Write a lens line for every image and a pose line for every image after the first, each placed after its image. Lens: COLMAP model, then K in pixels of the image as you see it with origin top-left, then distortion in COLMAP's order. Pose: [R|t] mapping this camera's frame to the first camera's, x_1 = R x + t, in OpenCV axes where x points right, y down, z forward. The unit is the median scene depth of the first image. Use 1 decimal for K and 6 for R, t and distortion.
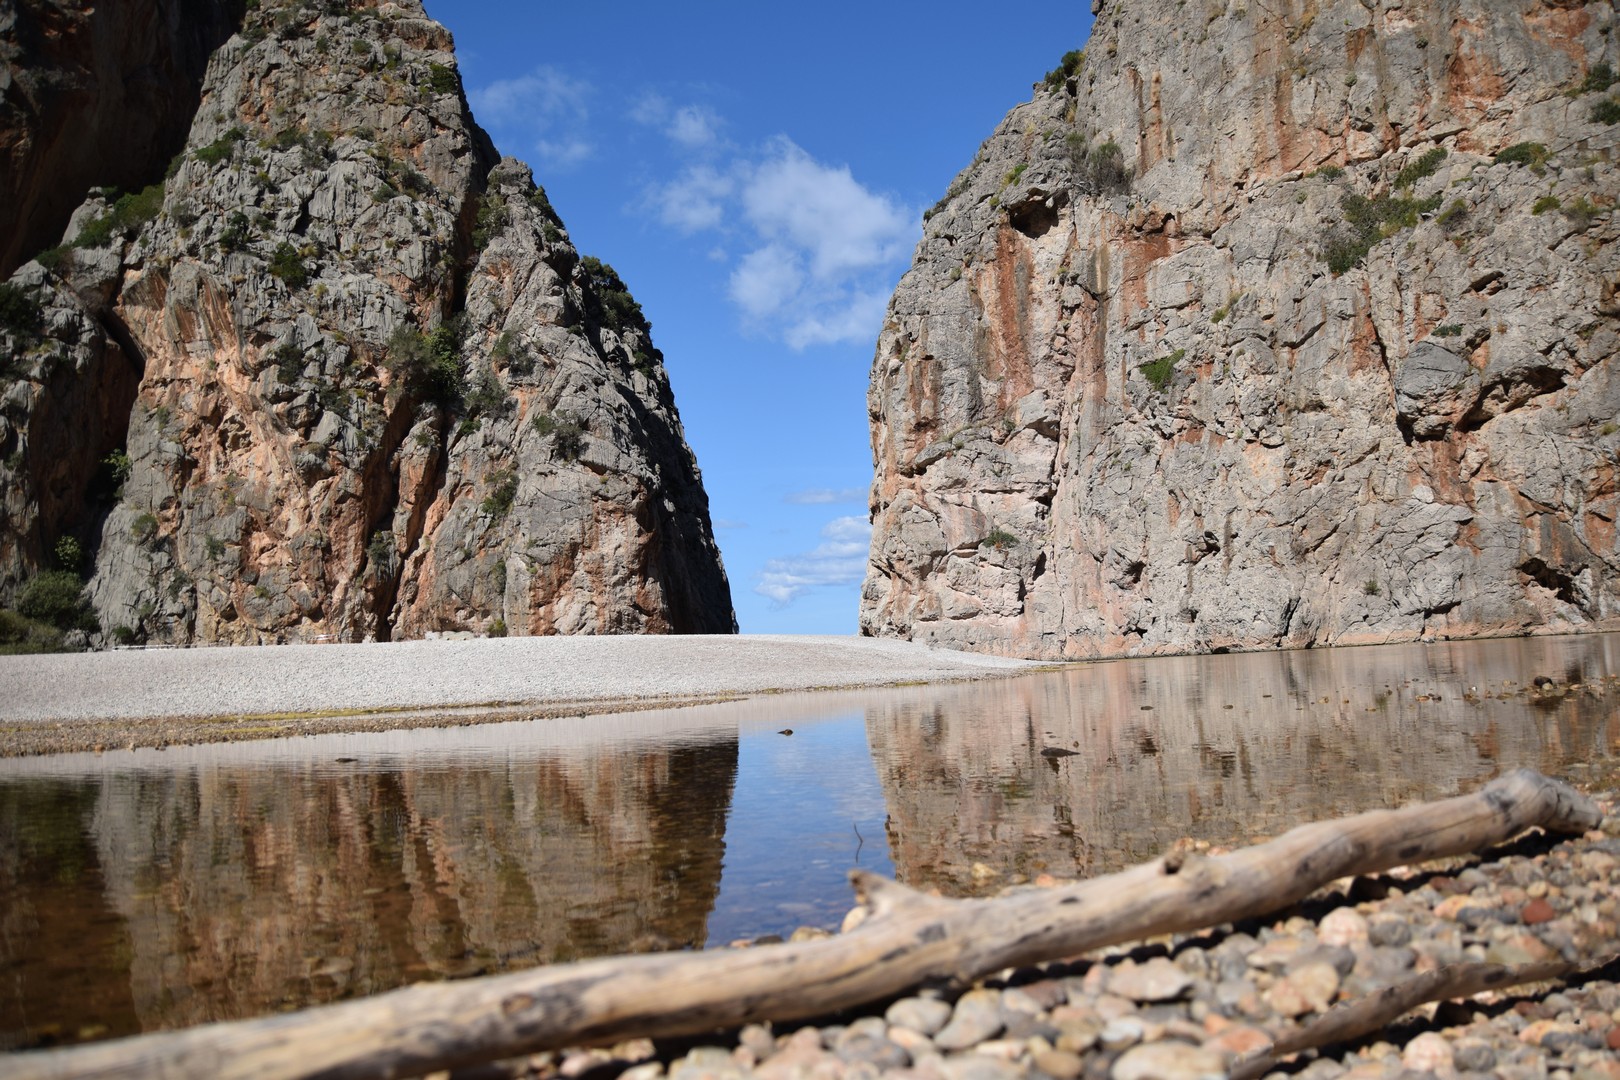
lens RADIAL K [[1288.8, 0, 814.5], [0, 1288.8, 548.6], [0, 0, 1]] dist [-0.138709, 0.107122]
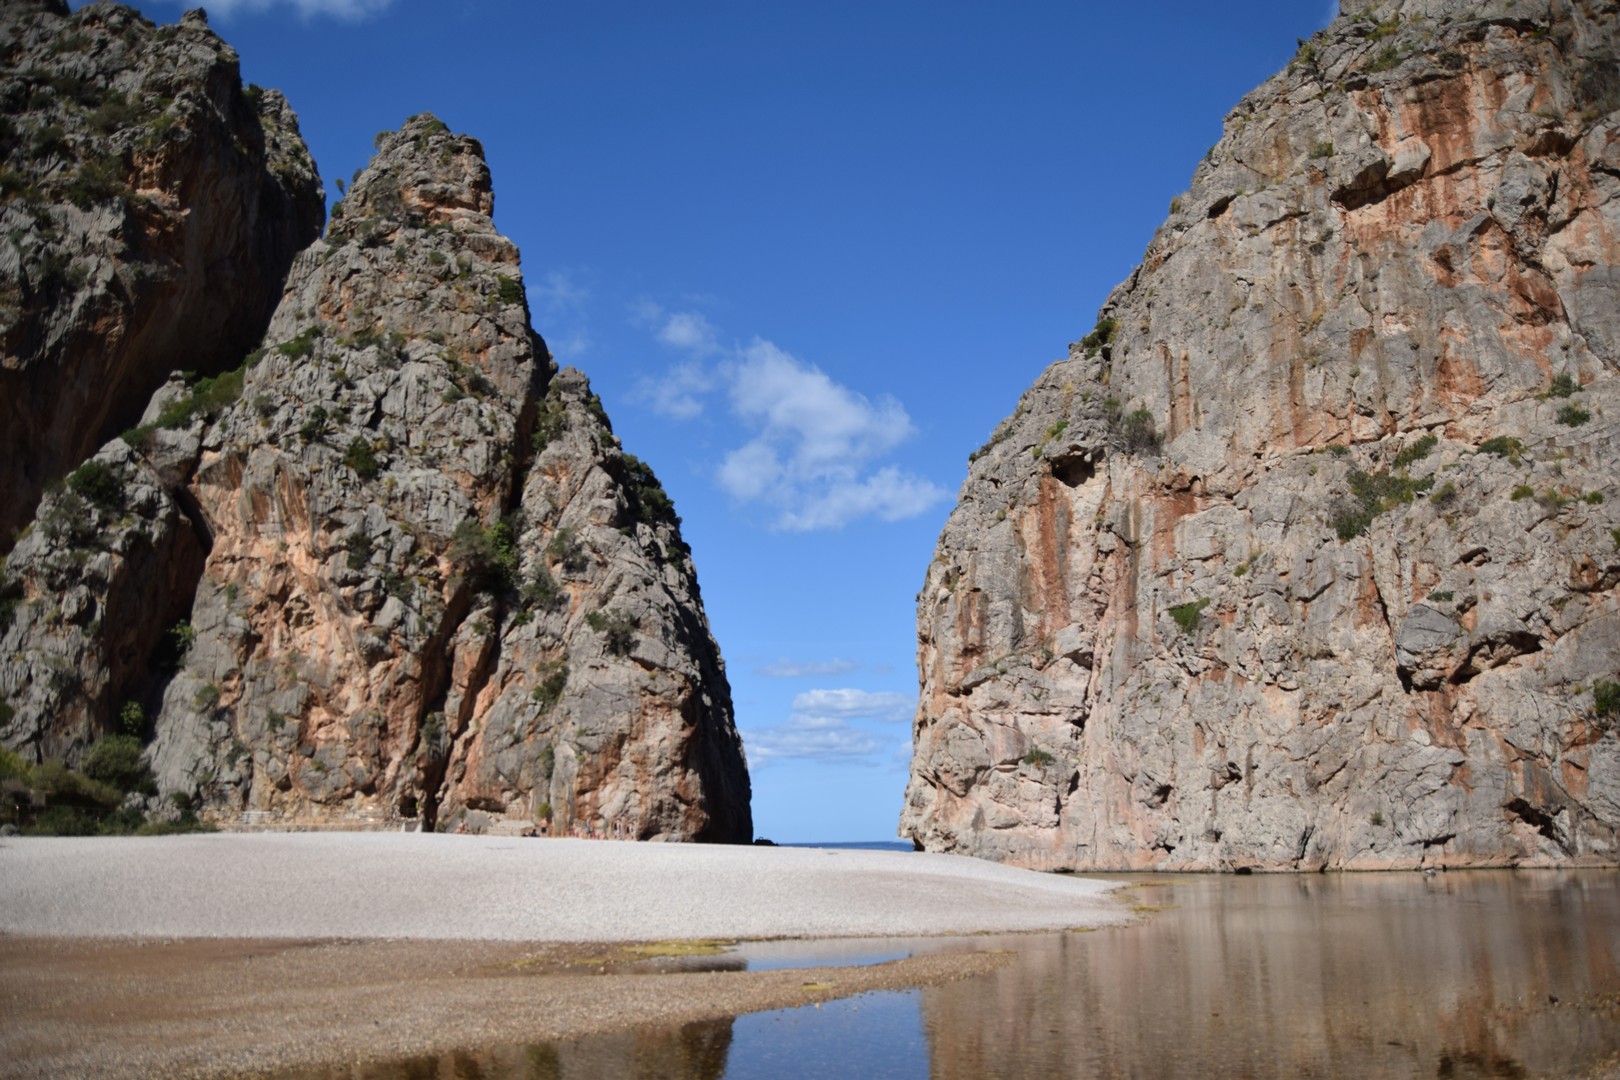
lens RADIAL K [[1288.8, 0, 813.8], [0, 1288.8, 547.3], [0, 0, 1]] dist [-0.138709, 0.107122]
pose [[0.999054, 0.040456, 0.015950, -0.068520], [-0.037987, 0.990423, -0.132741, -0.030221], [-0.021168, 0.132009, 0.991022, -0.105767]]
